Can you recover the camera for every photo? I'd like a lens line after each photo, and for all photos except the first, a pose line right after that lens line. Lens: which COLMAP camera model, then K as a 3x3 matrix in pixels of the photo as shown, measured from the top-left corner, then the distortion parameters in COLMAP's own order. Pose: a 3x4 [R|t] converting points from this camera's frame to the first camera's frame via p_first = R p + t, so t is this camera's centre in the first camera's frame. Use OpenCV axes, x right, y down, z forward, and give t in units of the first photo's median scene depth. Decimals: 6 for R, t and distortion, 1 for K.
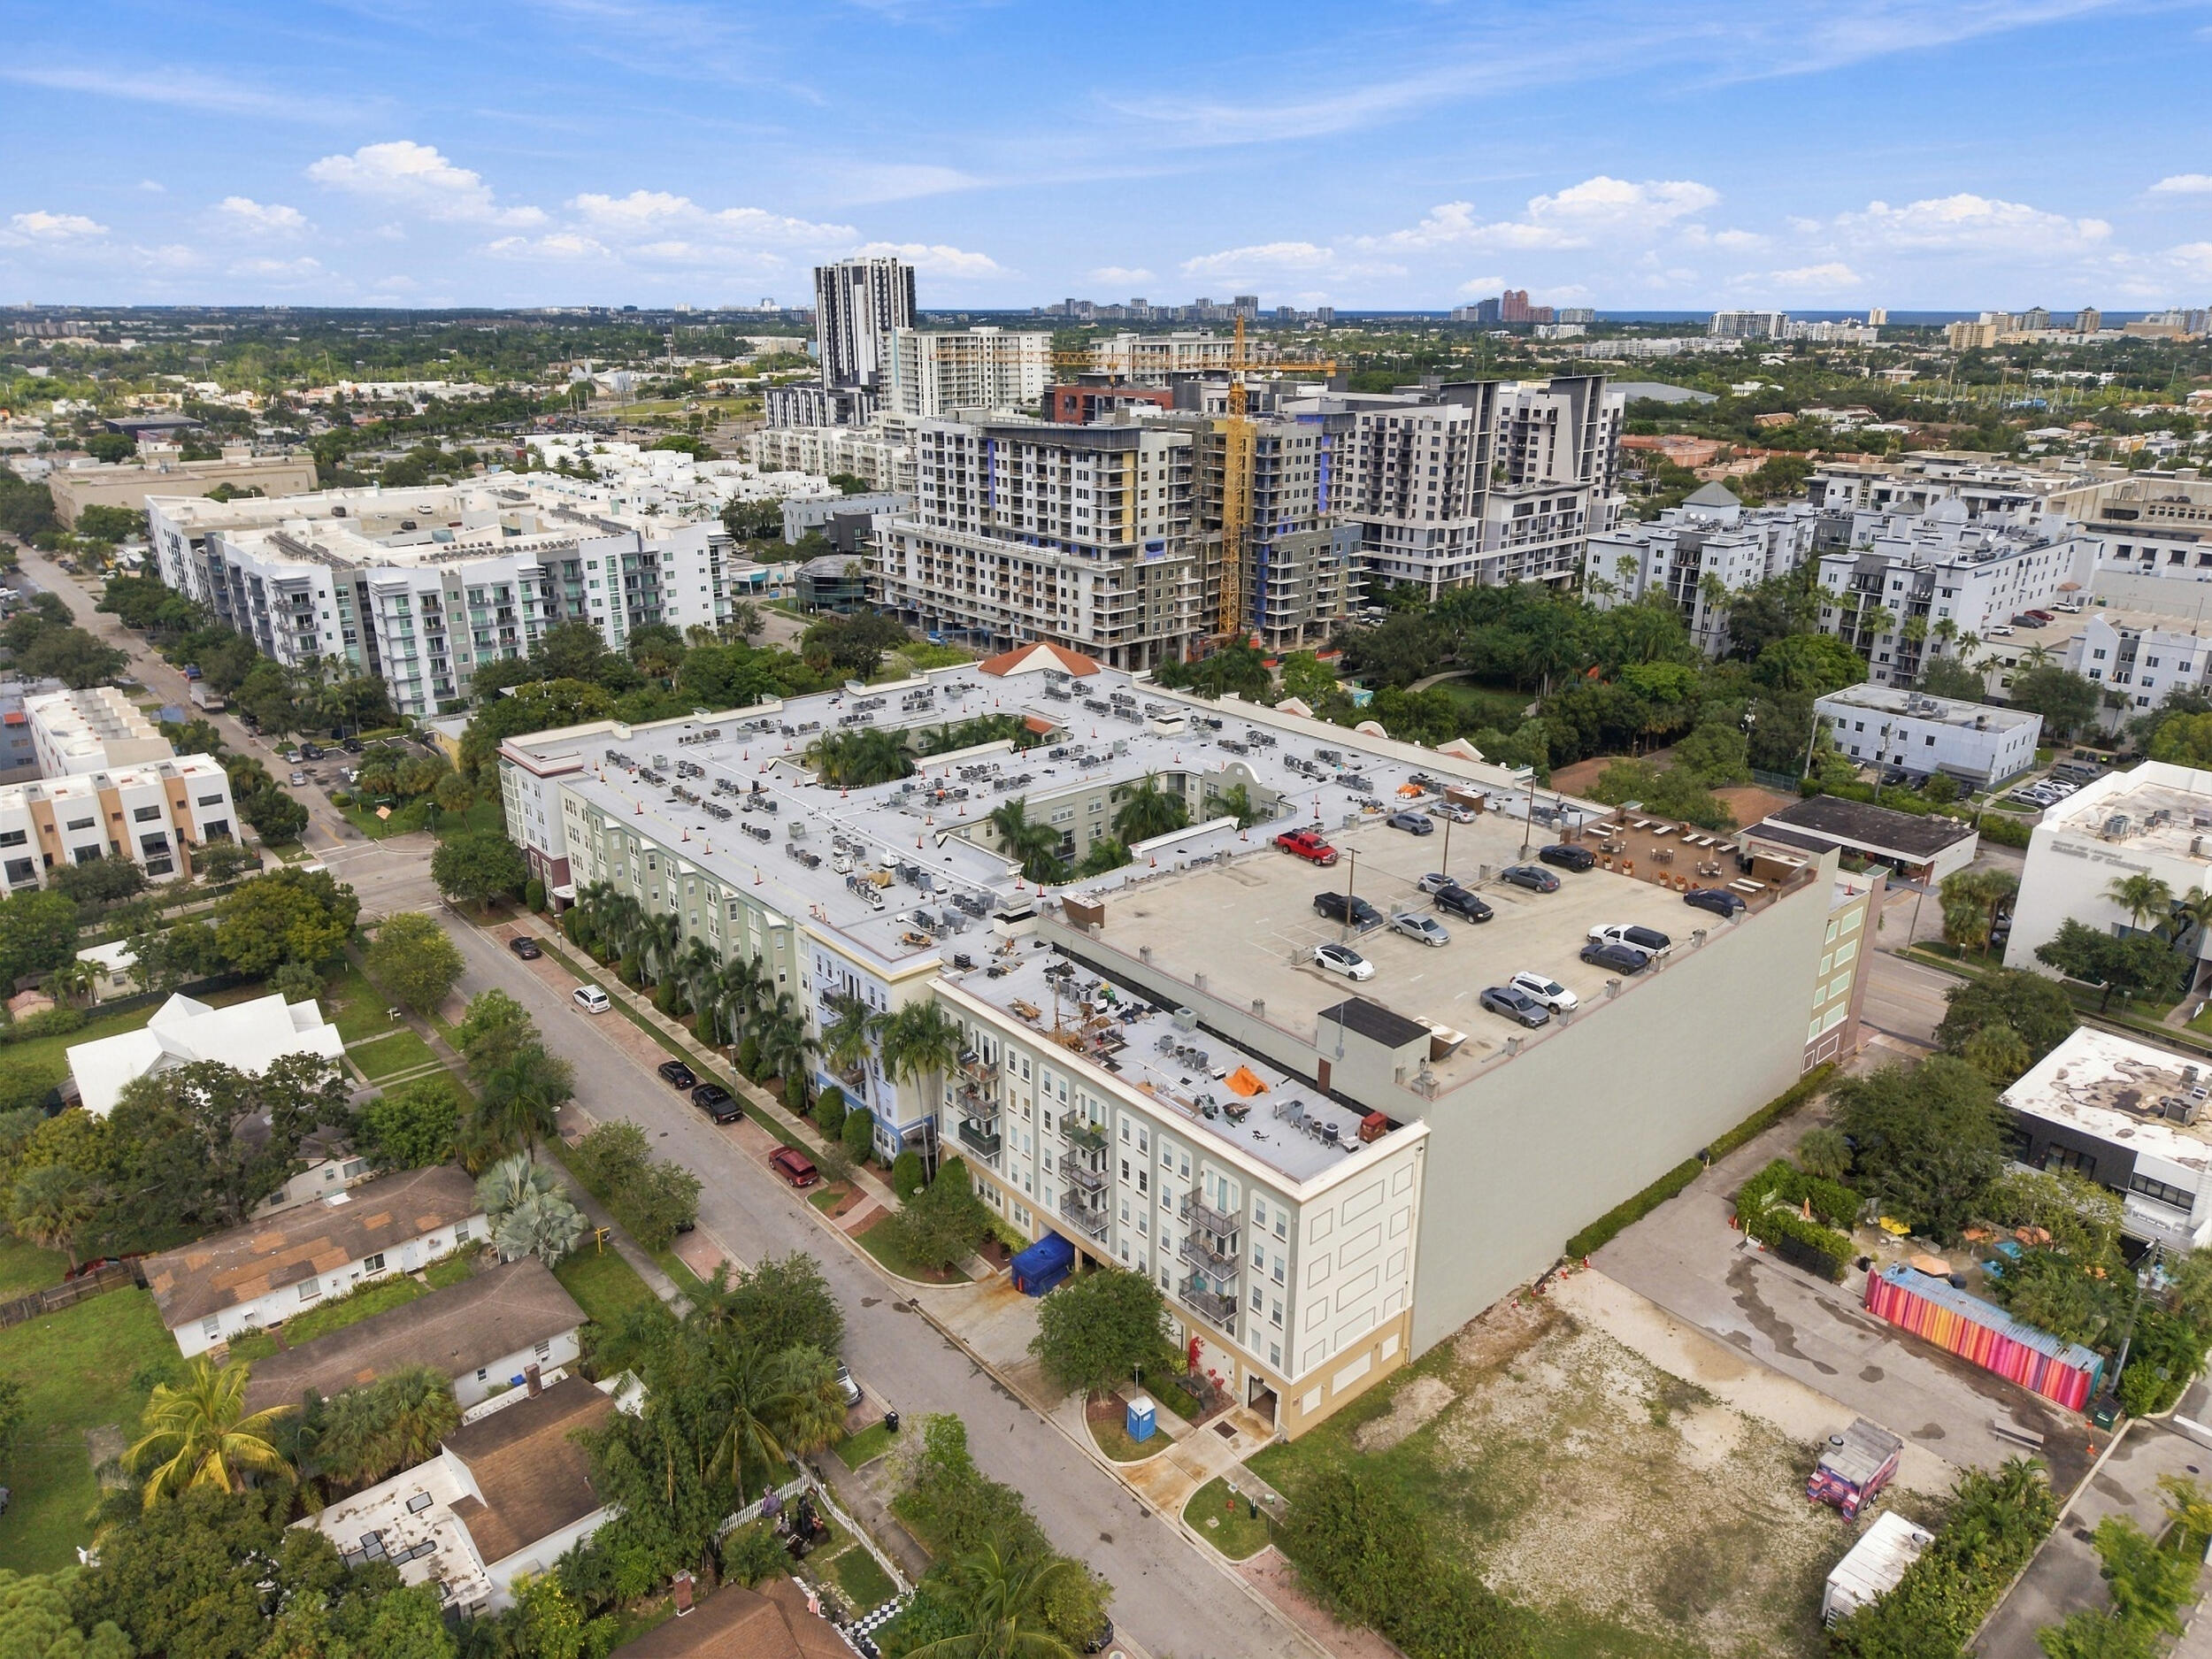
lens RADIAL K [[1478.0, 0, 1101.8], [0, 1478.0, 832.8], [0, 0, 1]] dist [0.046592, -0.041989]
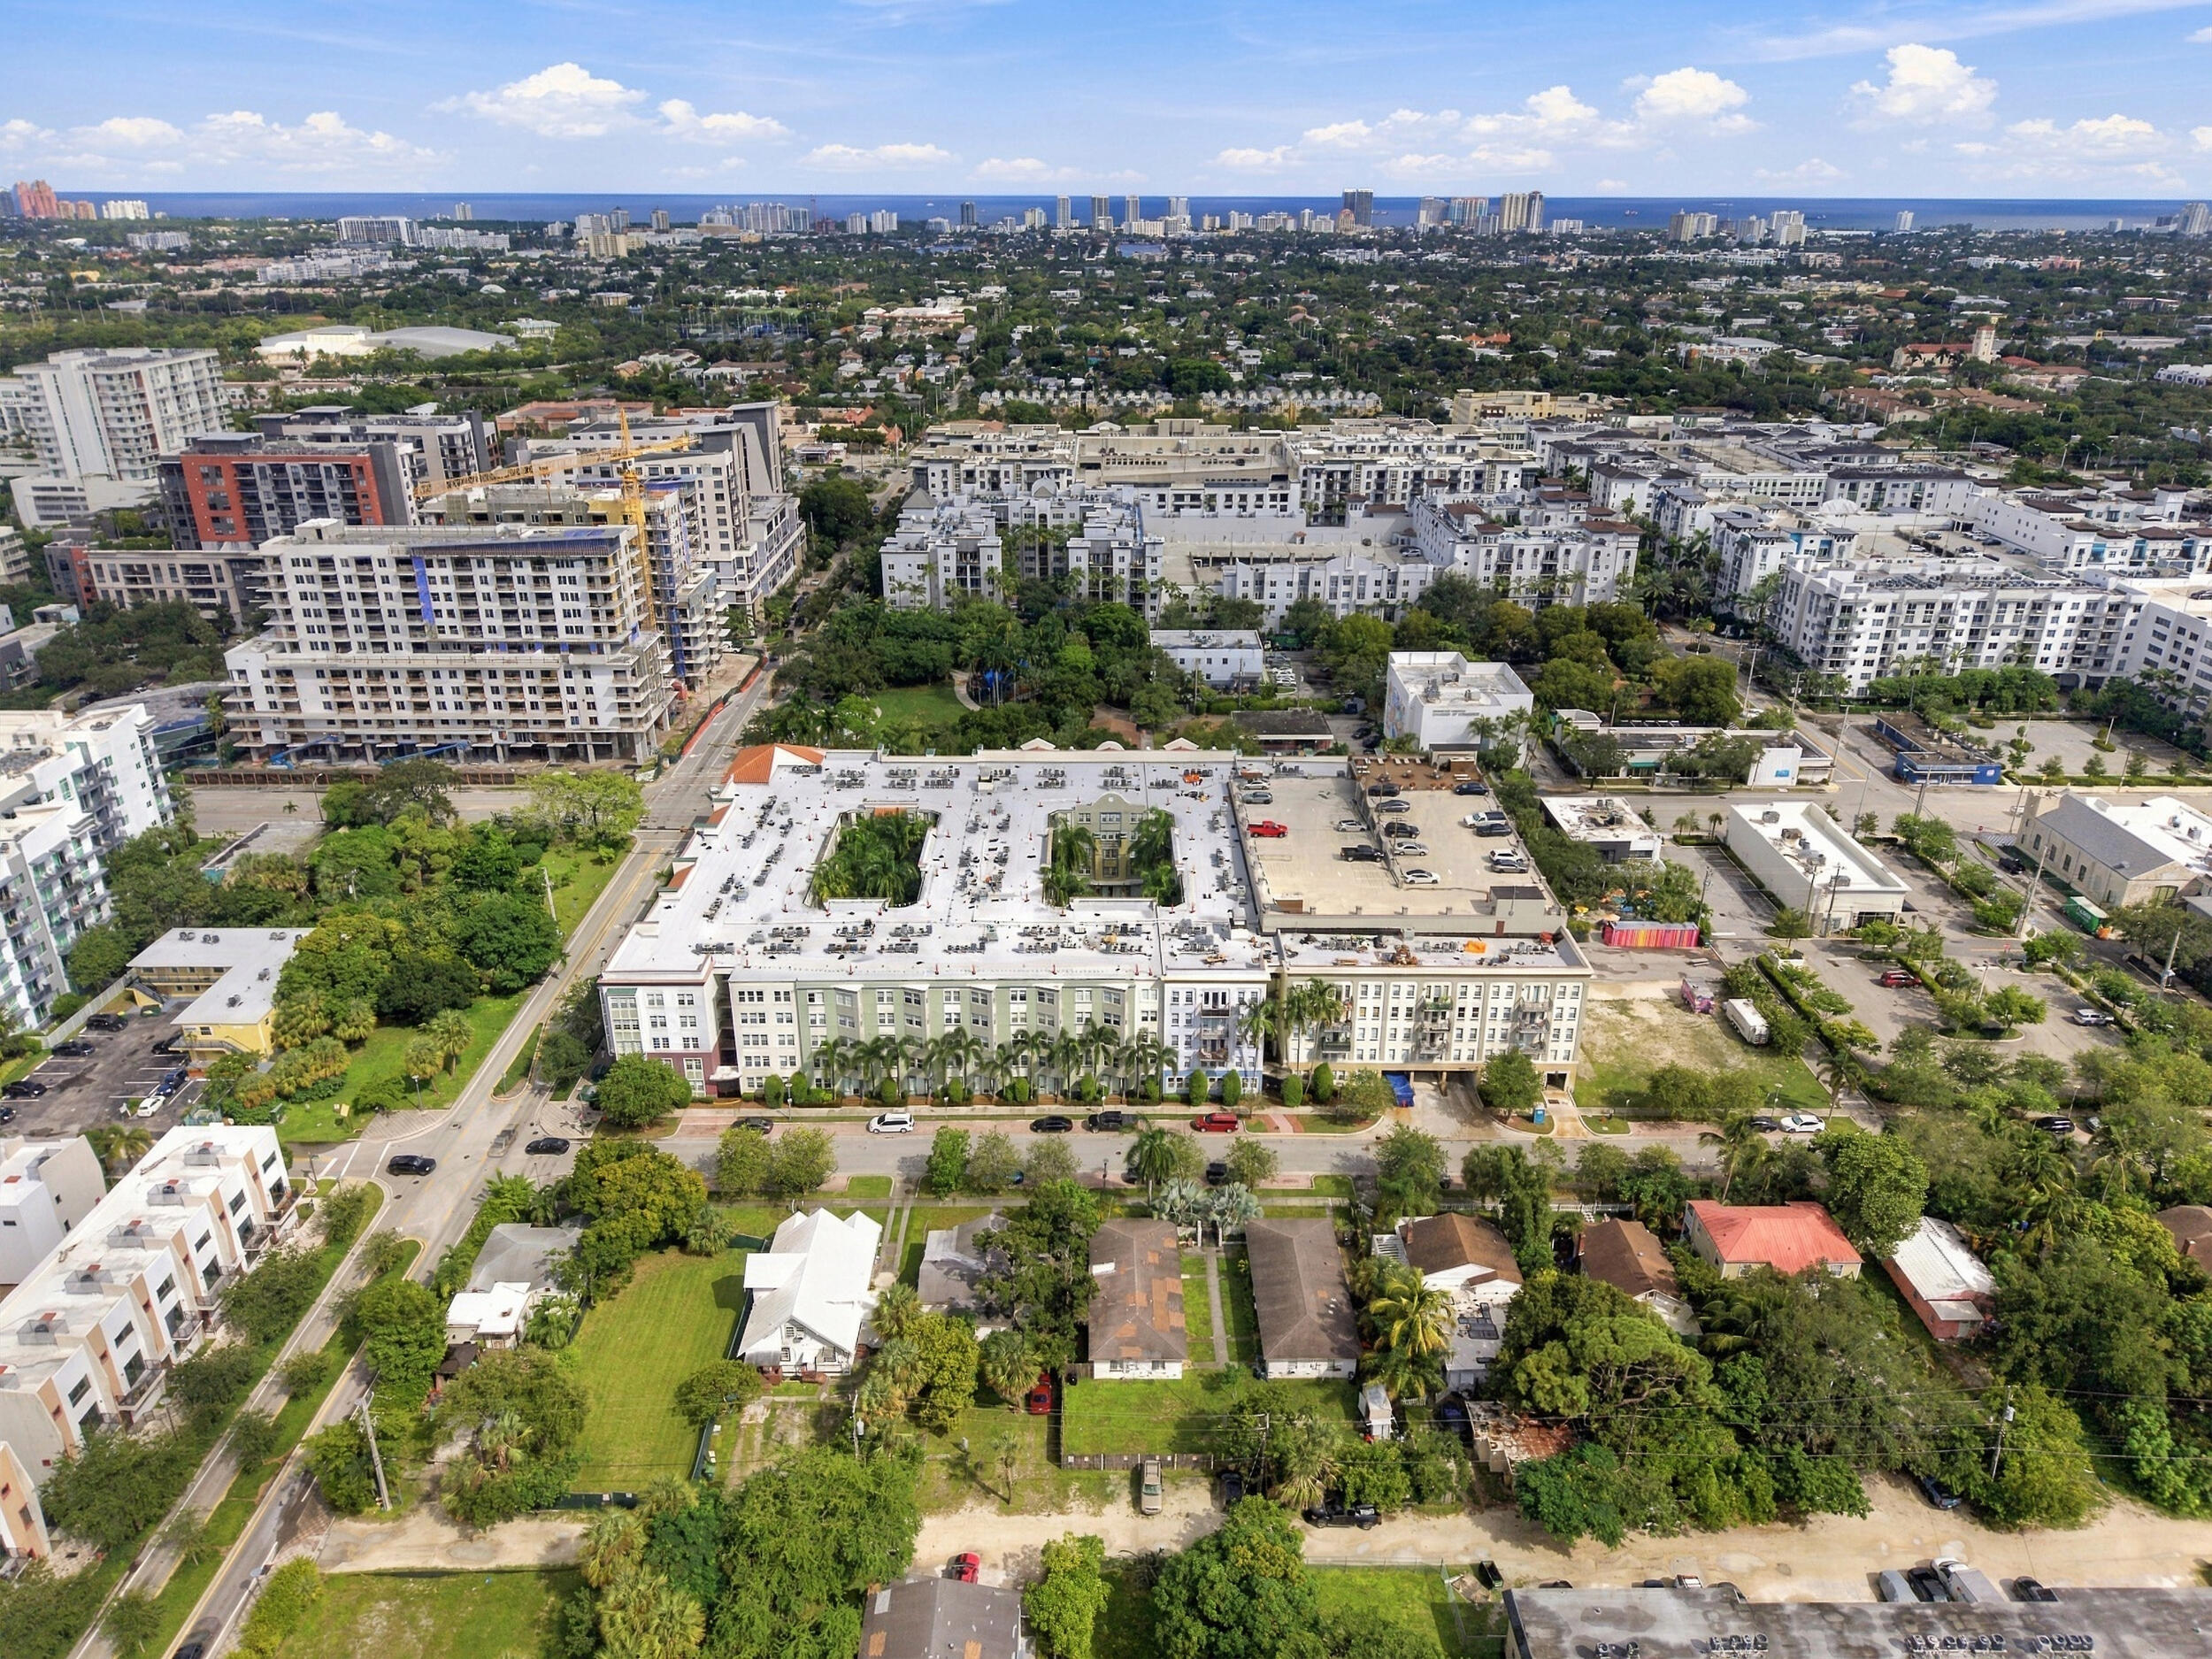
lens RADIAL K [[1454.4, 0, 1106.0], [0, 1454.4, 829.5], [0, 0, 1]] dist [0.078958, -0.166037]
pose [[0.646851, -0.304253, 0.699295, -0.555462], [0.254861, 0.950491, 0.177798, -0.162028], [-0.718769, 0.063214, 0.692369, 0.010341]]
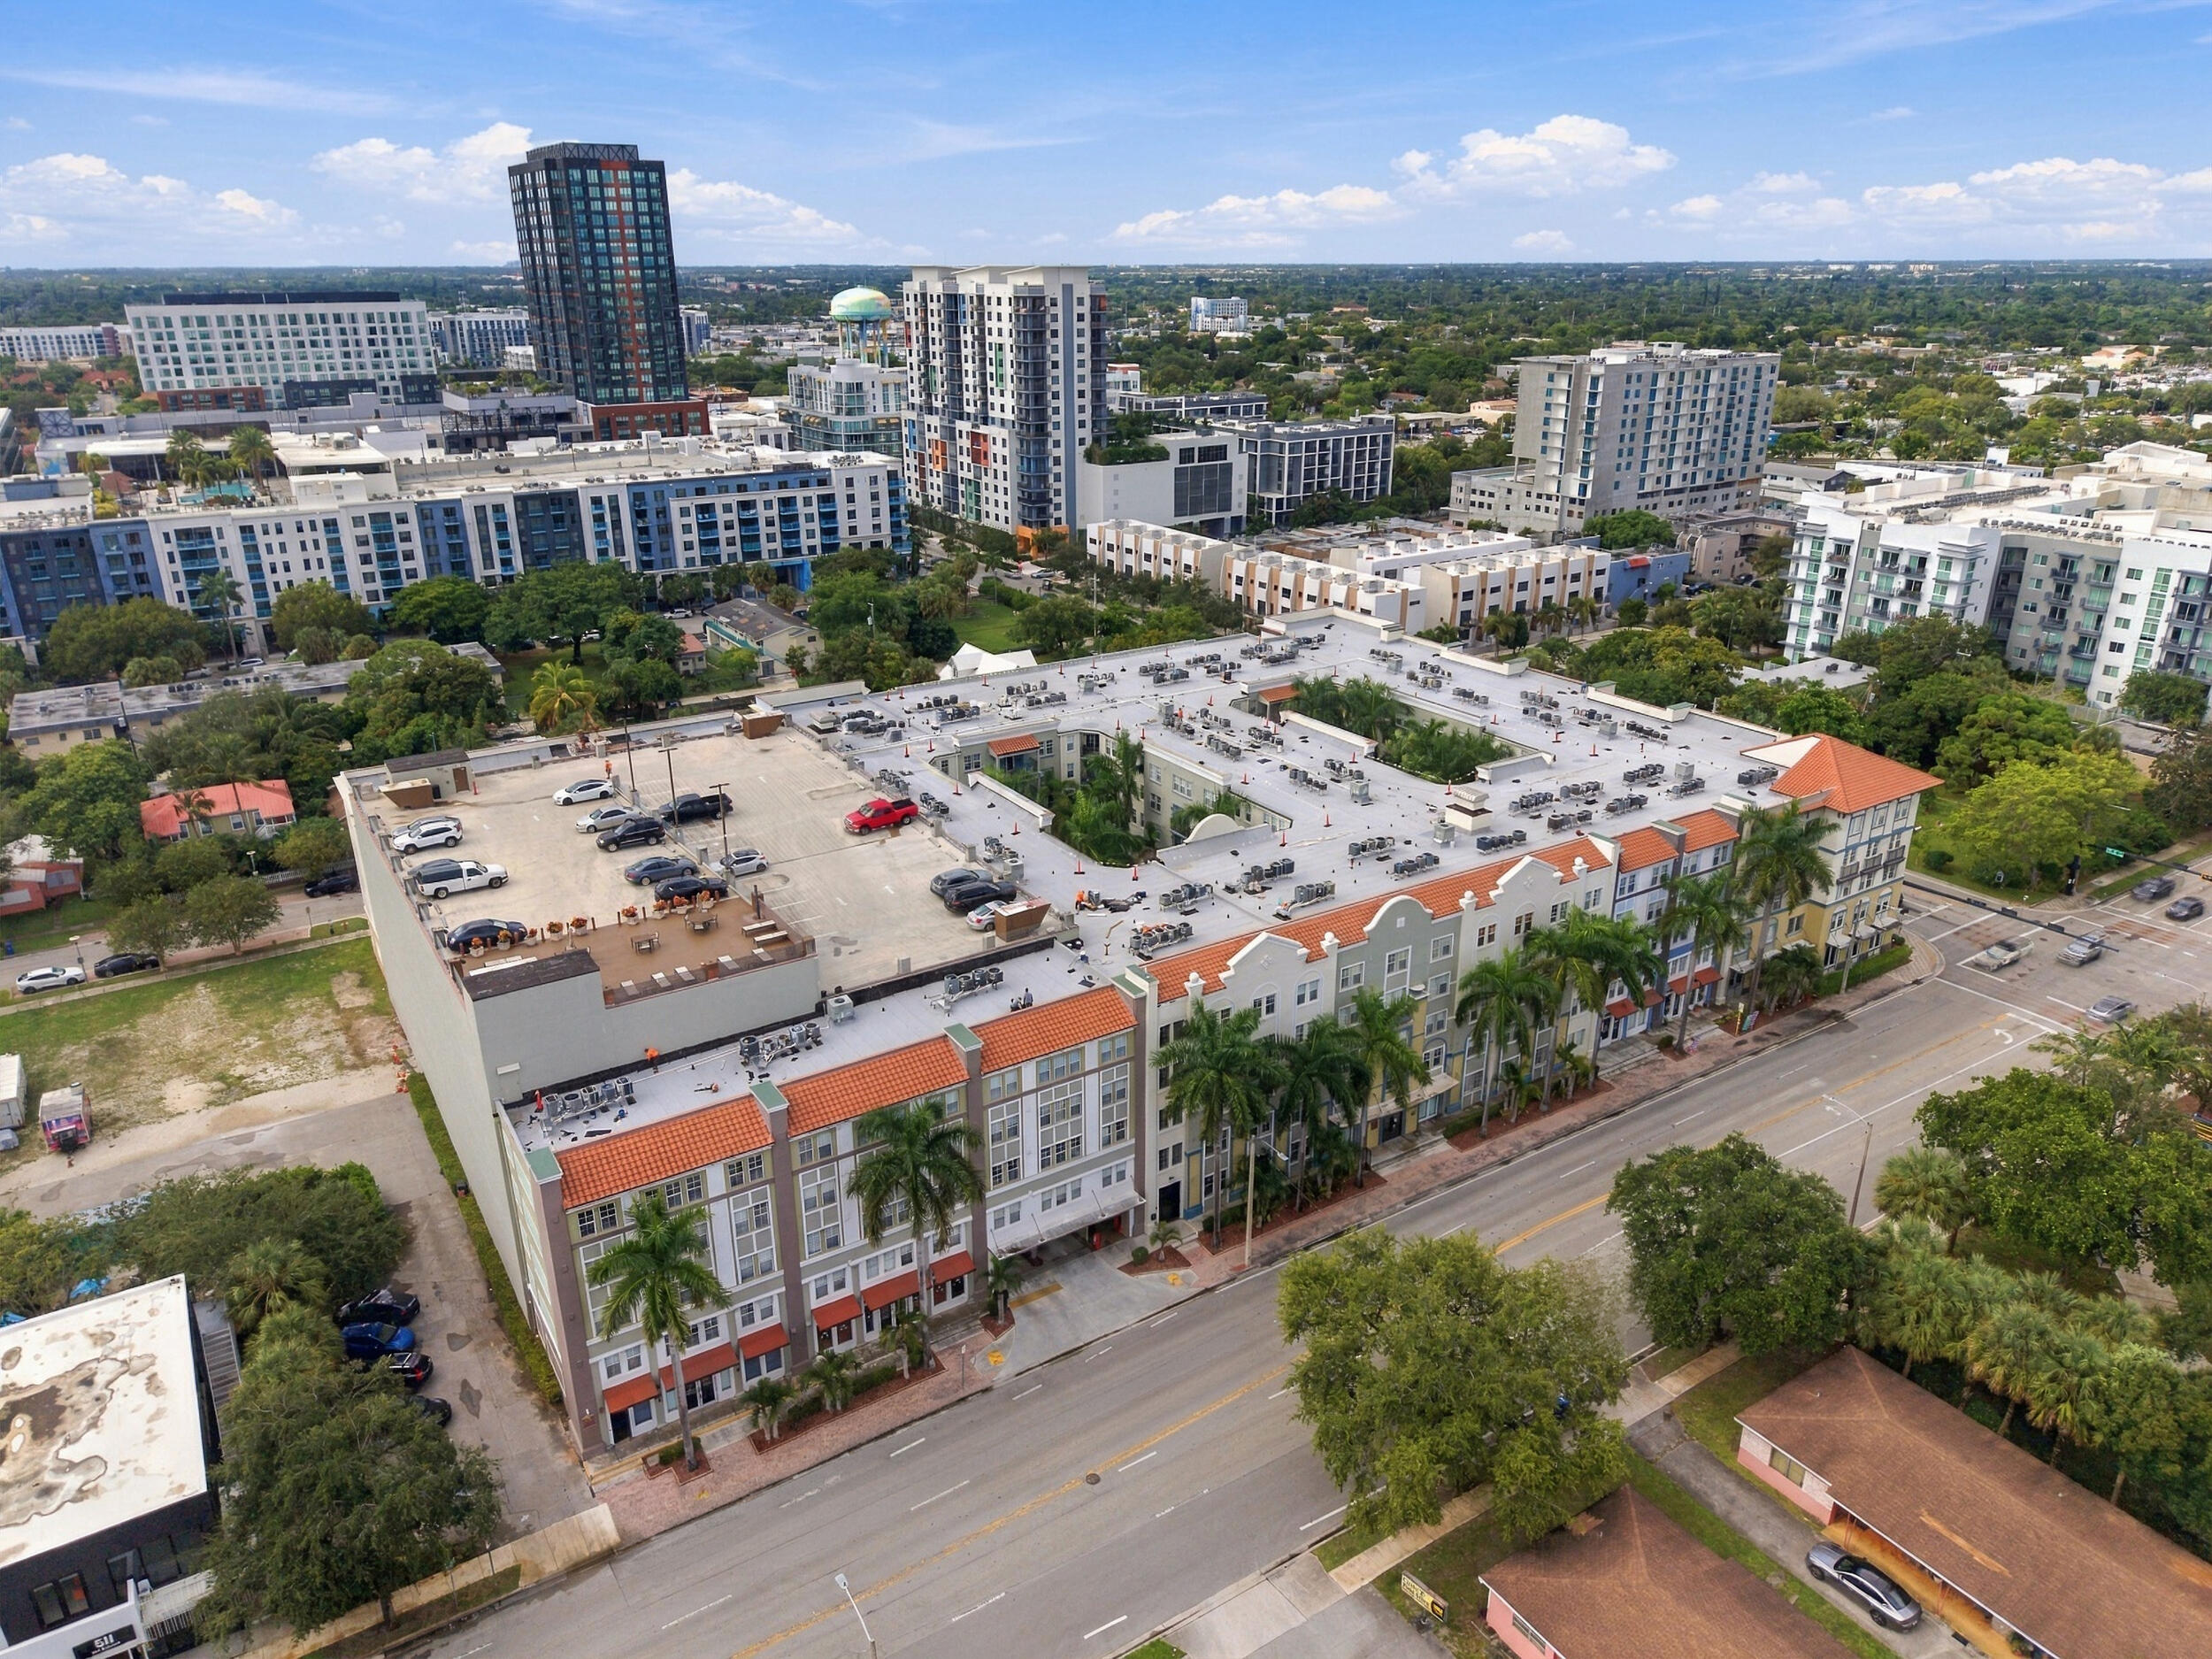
lens RADIAL K [[1478.0, 0, 1101.8], [0, 1478.0, 832.8], [0, 0, 1]] dist [0.046592, -0.041989]
pose [[-0.136798, 0.364130, -0.921247, 0.492160], [-0.331547, 0.859524, 0.388966, -0.195510], [0.933468, 0.358647, 0.003145, 0.575836]]
